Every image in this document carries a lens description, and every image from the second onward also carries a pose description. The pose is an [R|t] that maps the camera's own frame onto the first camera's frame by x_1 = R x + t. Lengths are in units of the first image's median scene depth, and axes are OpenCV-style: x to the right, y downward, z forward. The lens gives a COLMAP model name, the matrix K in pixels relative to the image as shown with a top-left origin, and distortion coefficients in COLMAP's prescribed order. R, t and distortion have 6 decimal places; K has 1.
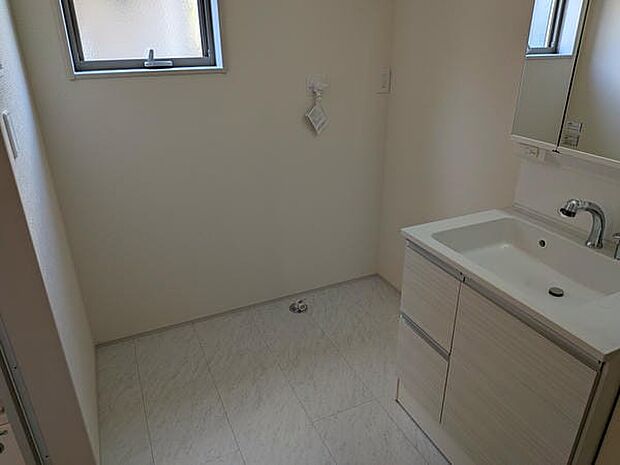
lens RADIAL K [[449.0, 0, 310.1], [0, 449.0, 228.3], [0, 0, 1]] dist [0.022310, -0.038665]
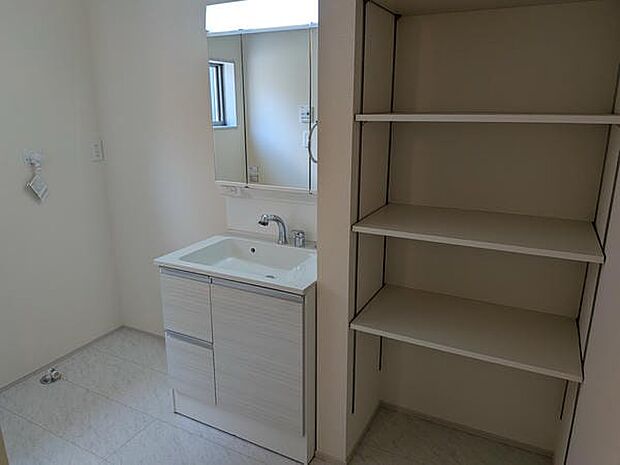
lens RADIAL K [[449.0, 0, 309.4], [0, 449.0, 232.4], [0, 0, 1]] dist [0.022310, -0.038665]
pose [[0.786887, -0.158594, 0.596369, -0.175847], [0.242795, 0.968035, -0.062927, 0.103813], [-0.567326, 0.194312, 0.800240, -0.242129]]
